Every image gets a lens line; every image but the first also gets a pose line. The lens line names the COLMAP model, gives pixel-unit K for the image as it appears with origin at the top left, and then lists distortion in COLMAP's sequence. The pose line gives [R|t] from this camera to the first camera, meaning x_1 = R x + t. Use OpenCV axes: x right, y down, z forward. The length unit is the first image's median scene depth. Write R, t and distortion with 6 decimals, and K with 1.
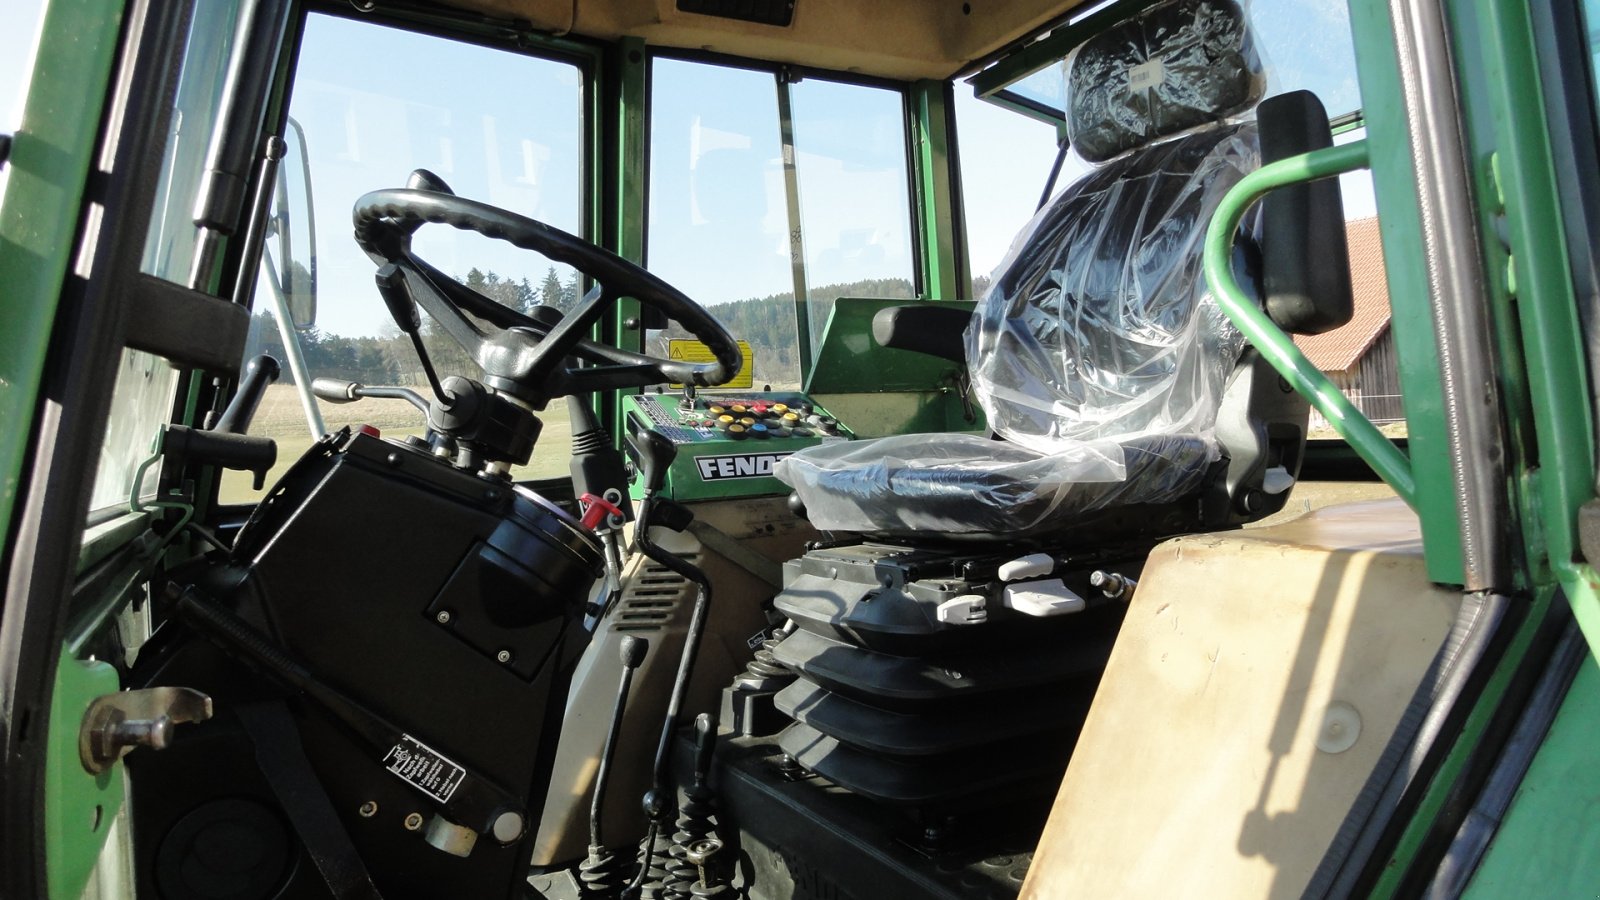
lens RADIAL K [[1069.4, 0, 790.4], [0, 1069.4, 452.9], [0, 0, 1]] dist [-0.018861, 0.005453]
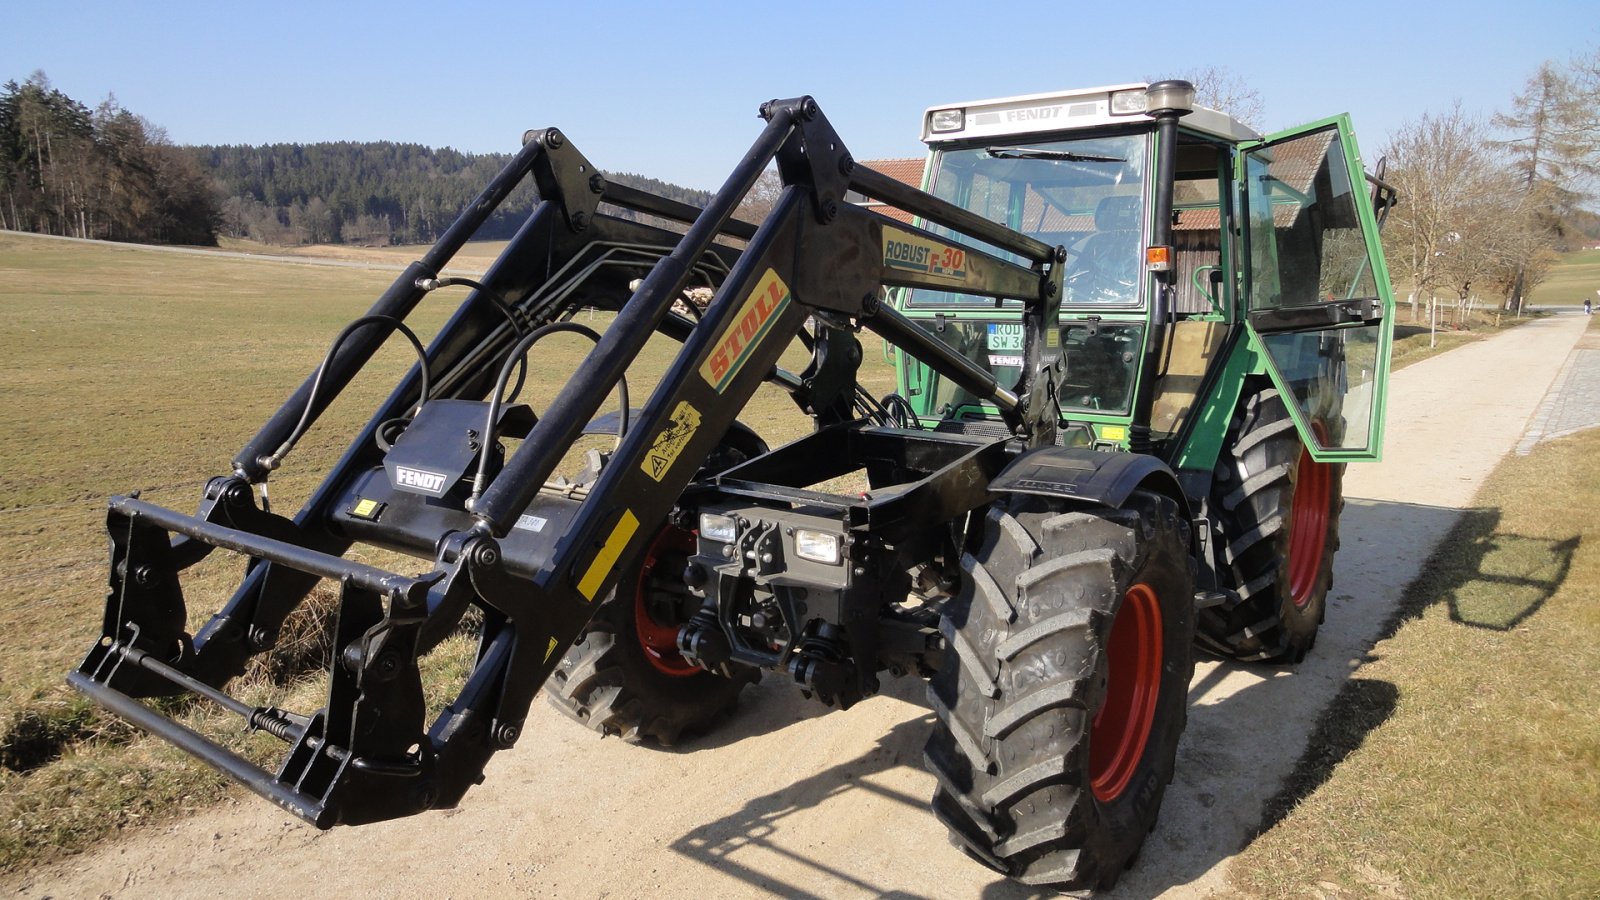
lens RADIAL K [[1070.8, 0, 794.7], [0, 1070.8, 446.1], [0, 0, 1]] dist [-0.003504, 0.003947]
pose [[0.900985, 0.017769, 0.433486, -2.315277], [-0.059864, 0.994695, 0.083652, 0.221354], [-0.429700, -0.101320, 0.897269, -1.976430]]
